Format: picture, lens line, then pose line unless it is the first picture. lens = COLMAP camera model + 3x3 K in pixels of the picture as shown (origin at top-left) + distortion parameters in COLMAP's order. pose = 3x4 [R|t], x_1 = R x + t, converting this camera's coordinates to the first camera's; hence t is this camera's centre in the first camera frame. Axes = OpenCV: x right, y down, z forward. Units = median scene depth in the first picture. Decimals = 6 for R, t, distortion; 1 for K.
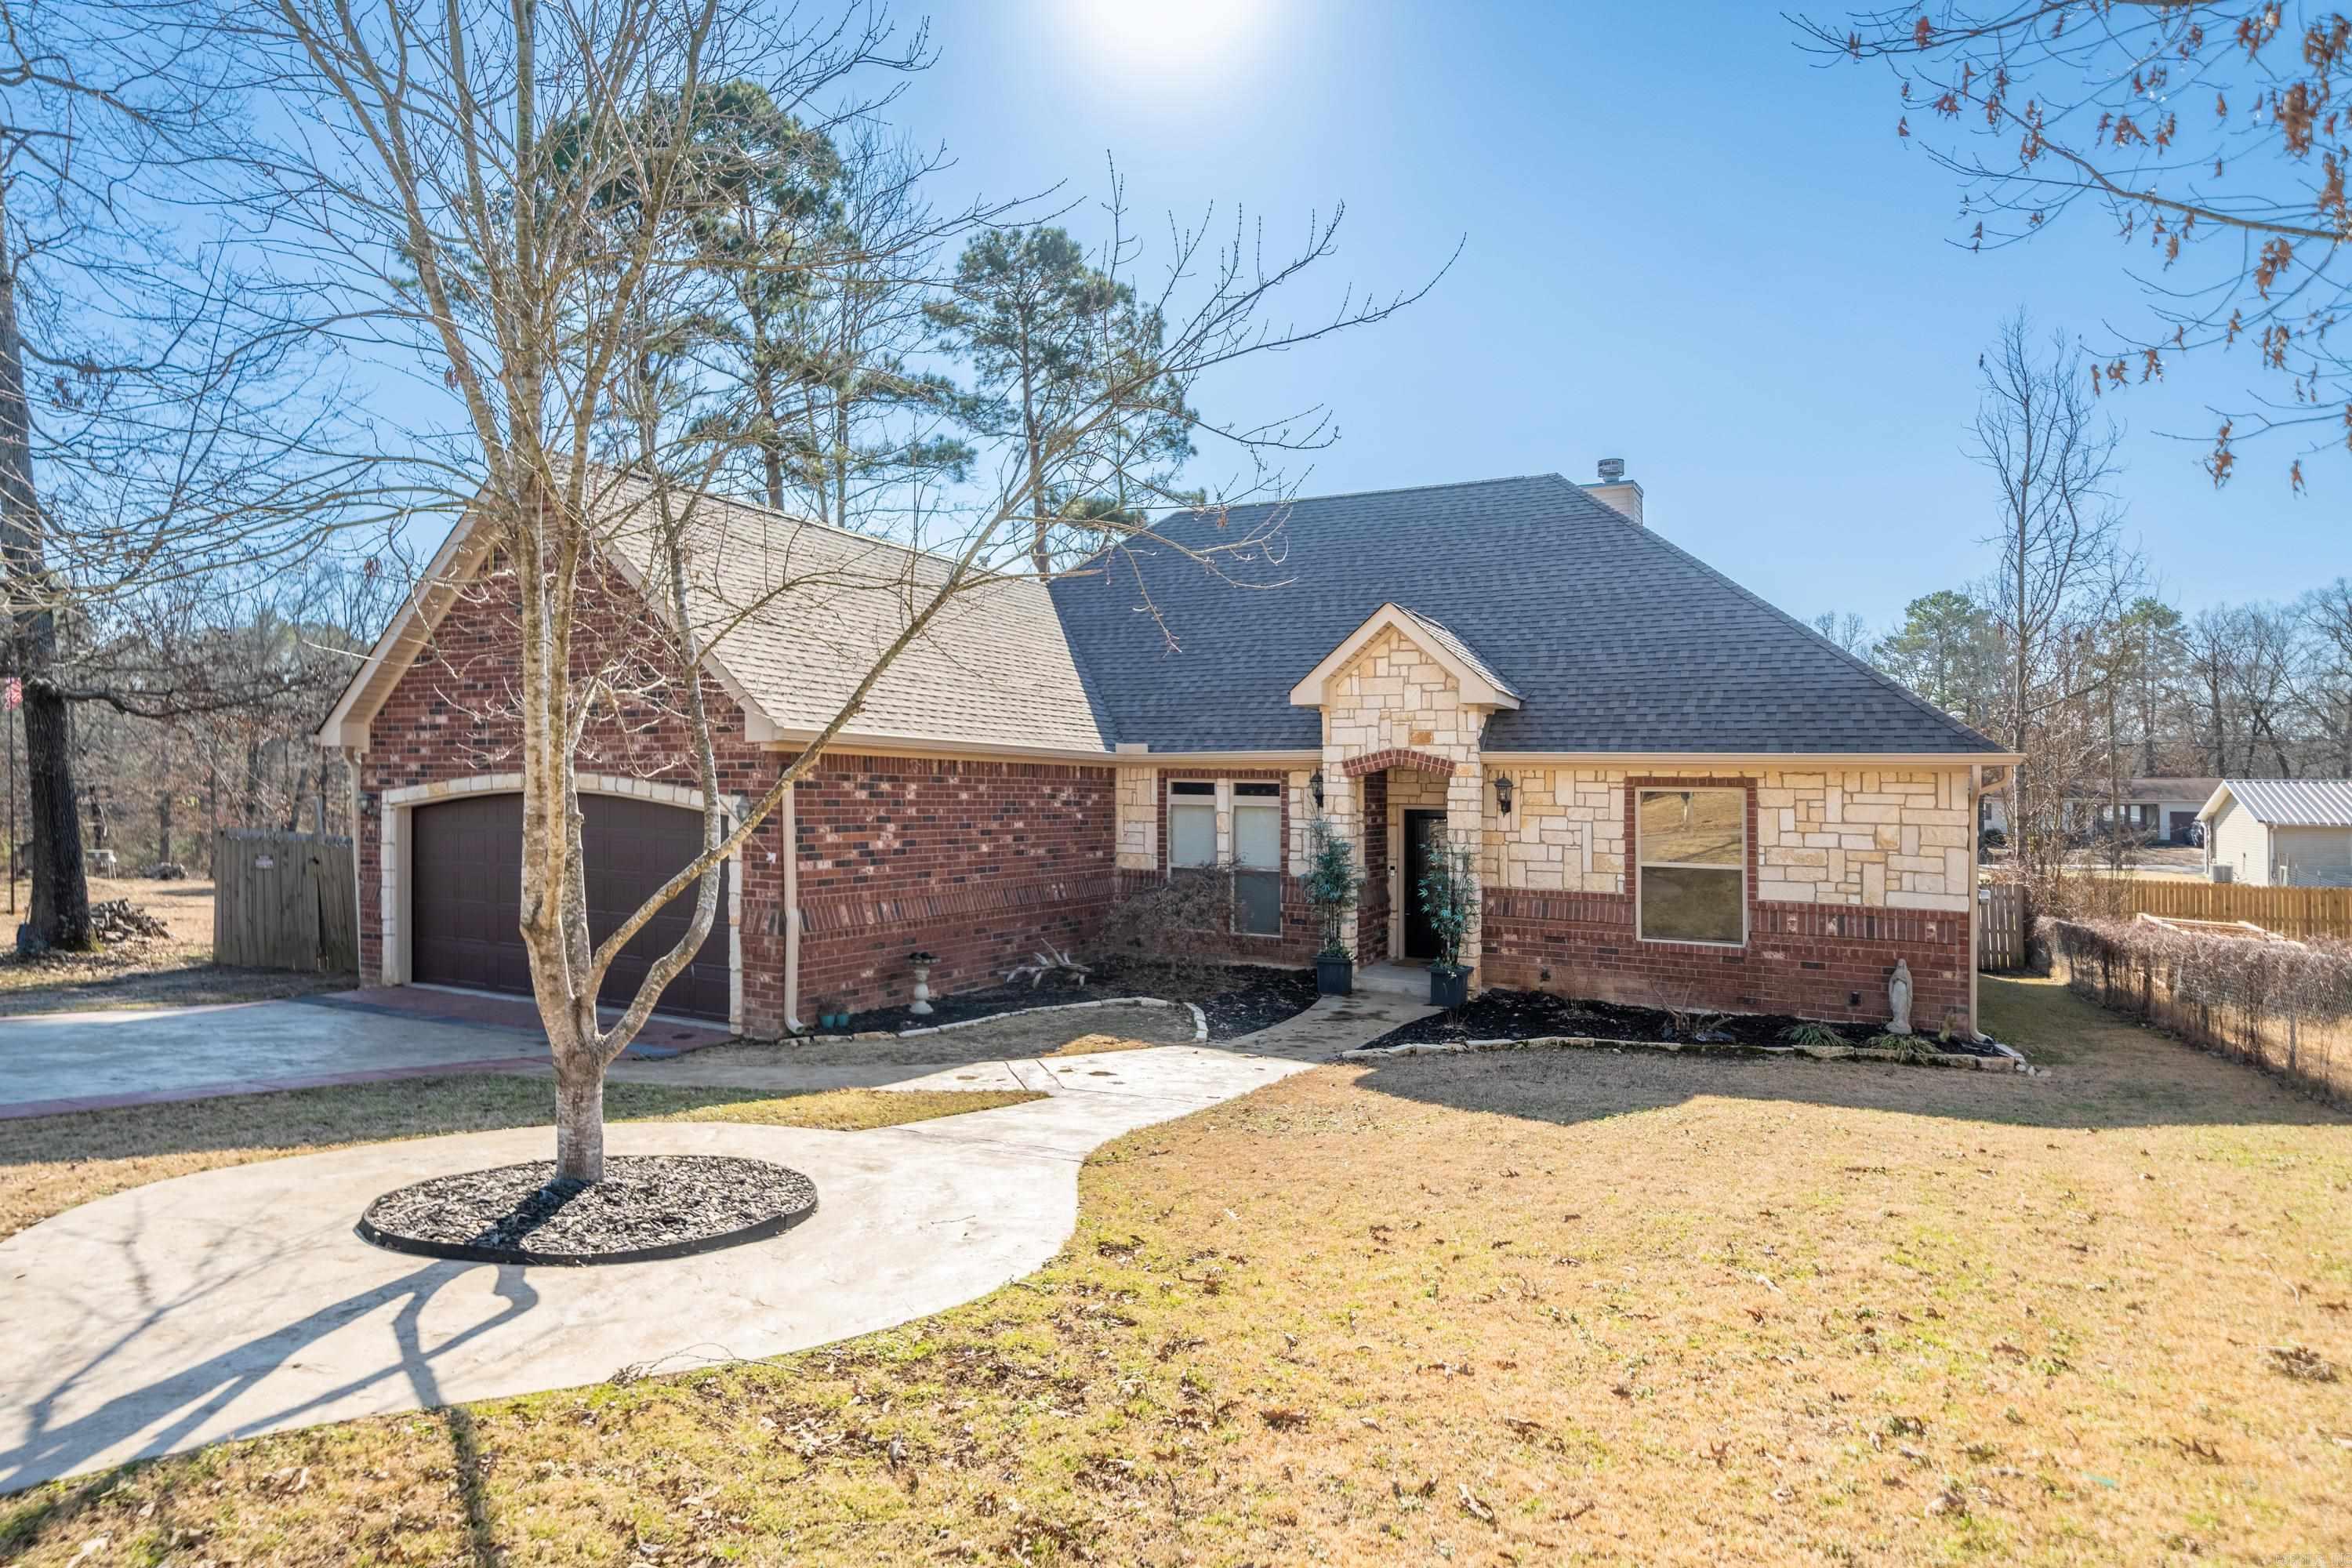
lens RADIAL K [[1308.7, 0, 1176.8], [0, 1308.7, 779.3], [0, 0, 1]] dist [0.001030, 0.000666]
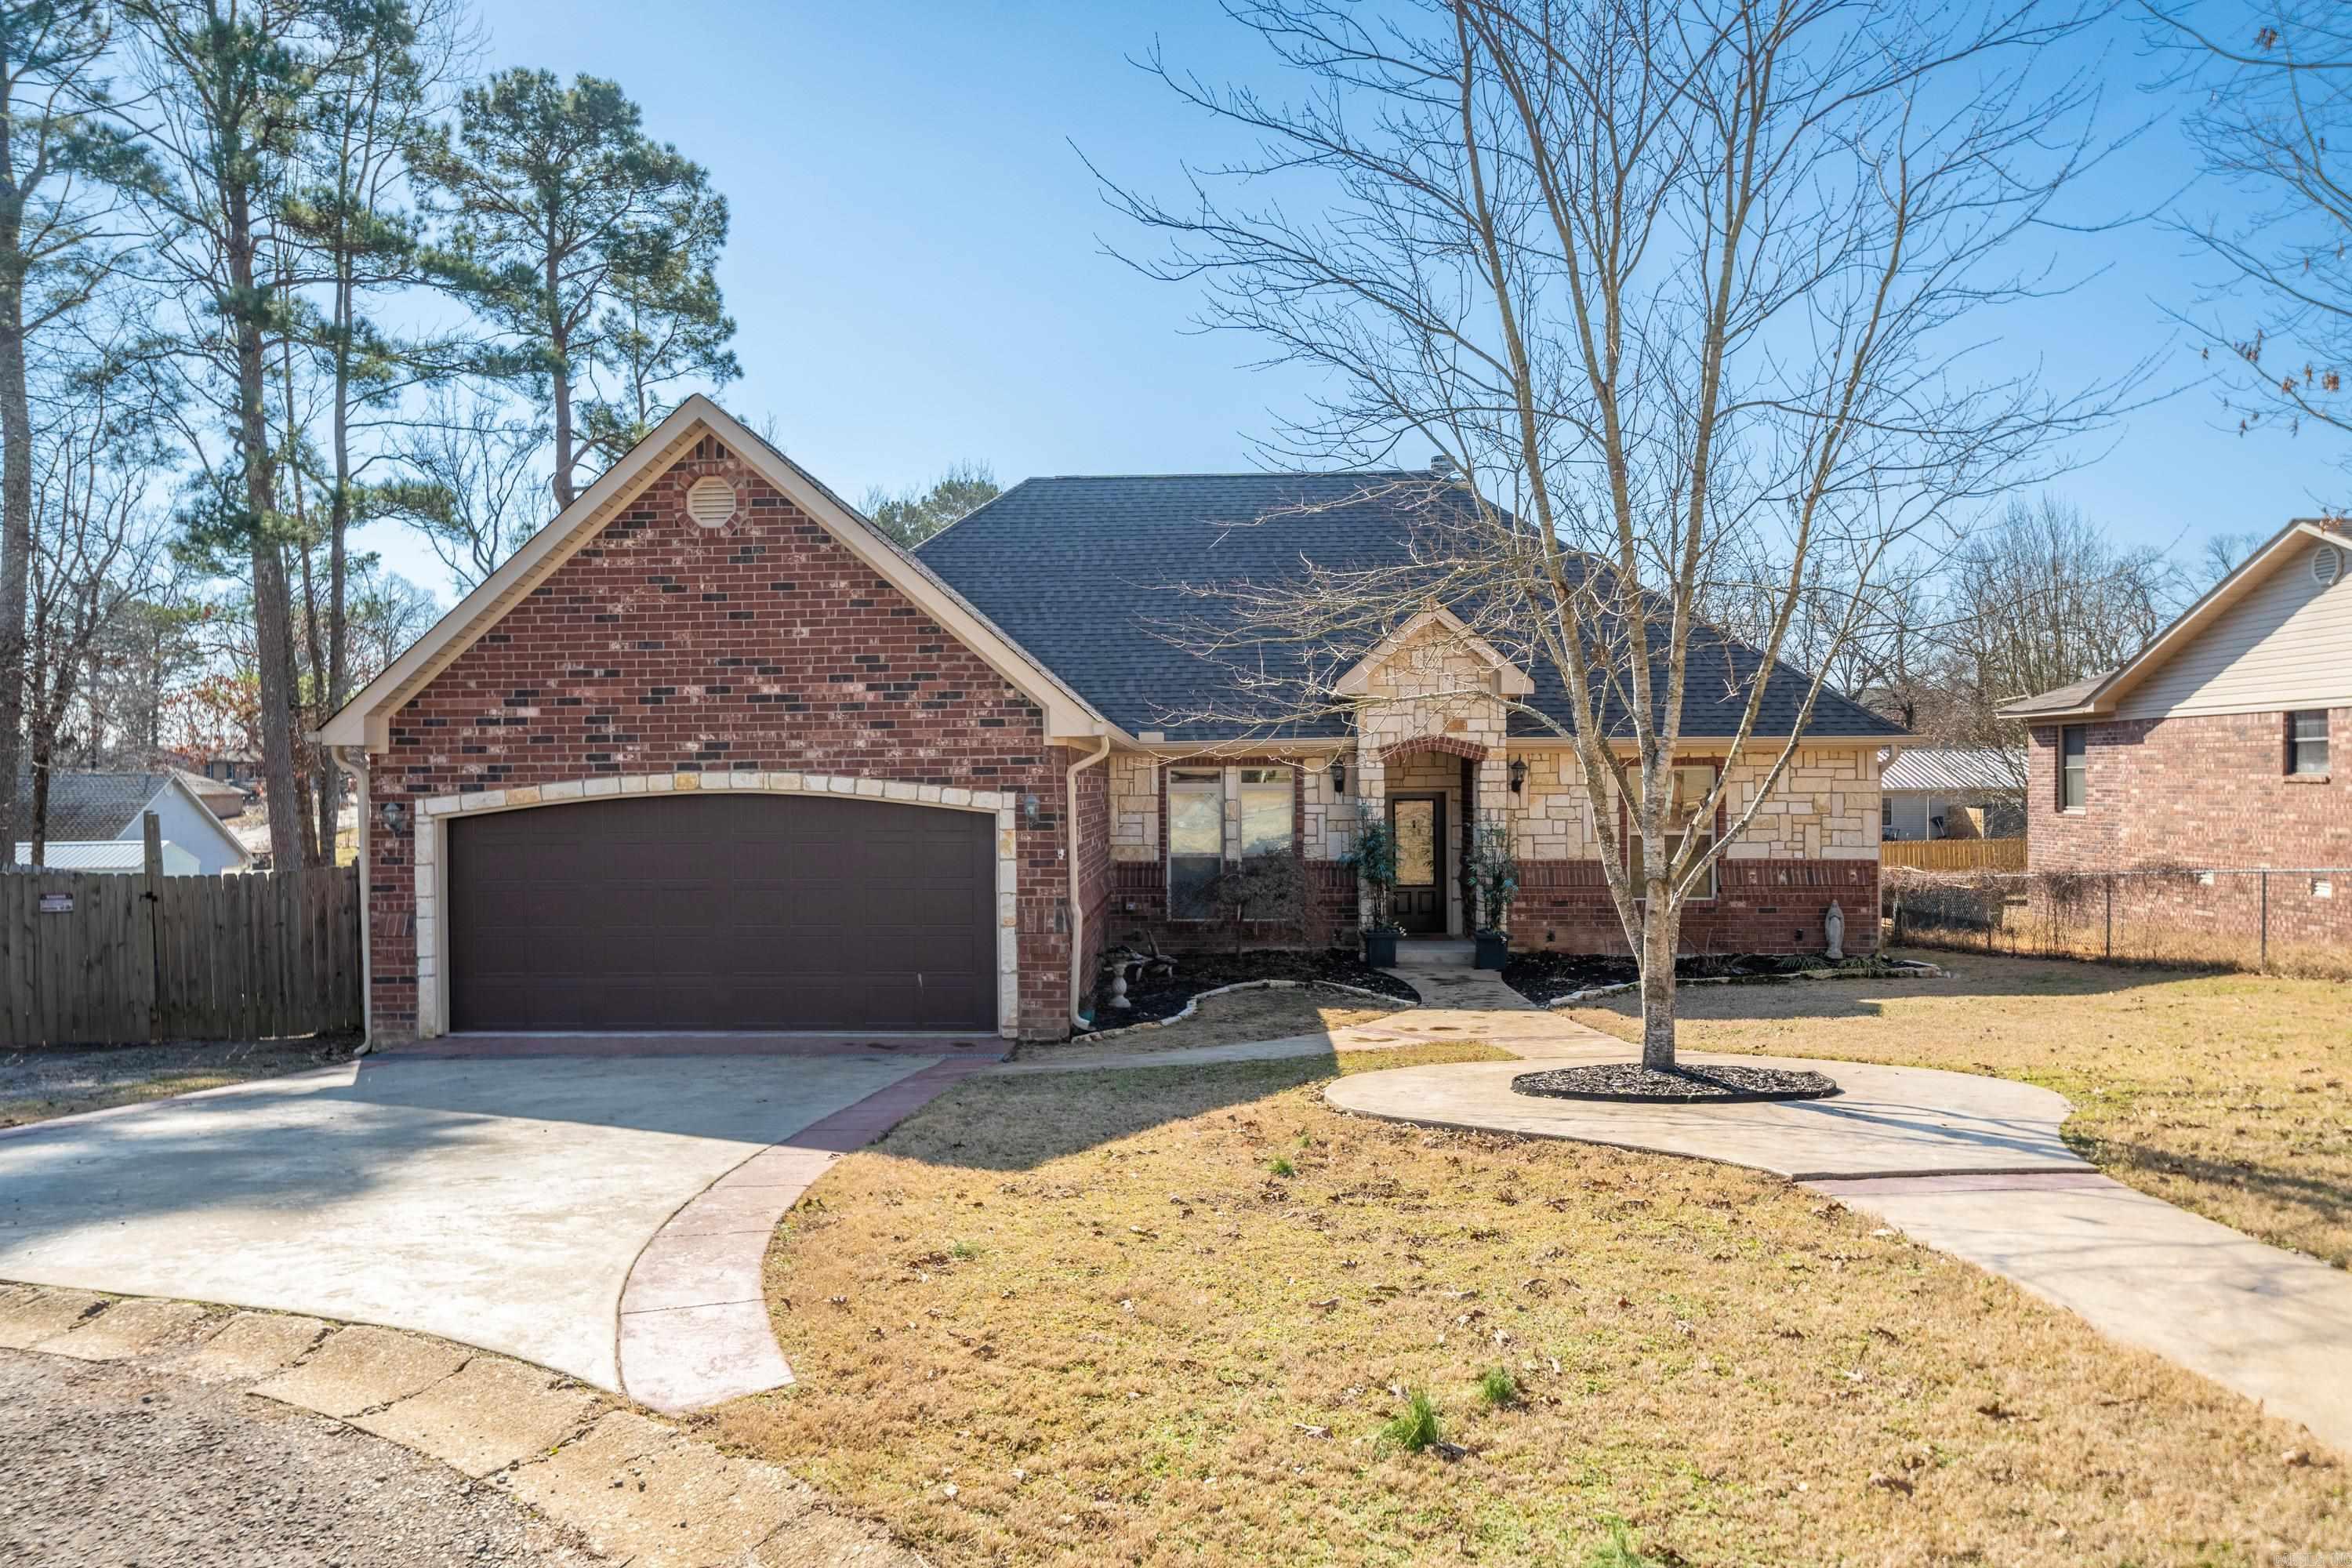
lens RADIAL K [[1614.4, 0, 1175.3], [0, 1614.4, 781.3], [0, 0, 1]] dist [0.008692, 0.003588]
pose [[0.899811, -0.022034, 0.435723, -0.619026], [0.017811, 0.999746, 0.013775, -0.007951], [-0.435916, -0.004634, 0.899975, -0.107113]]
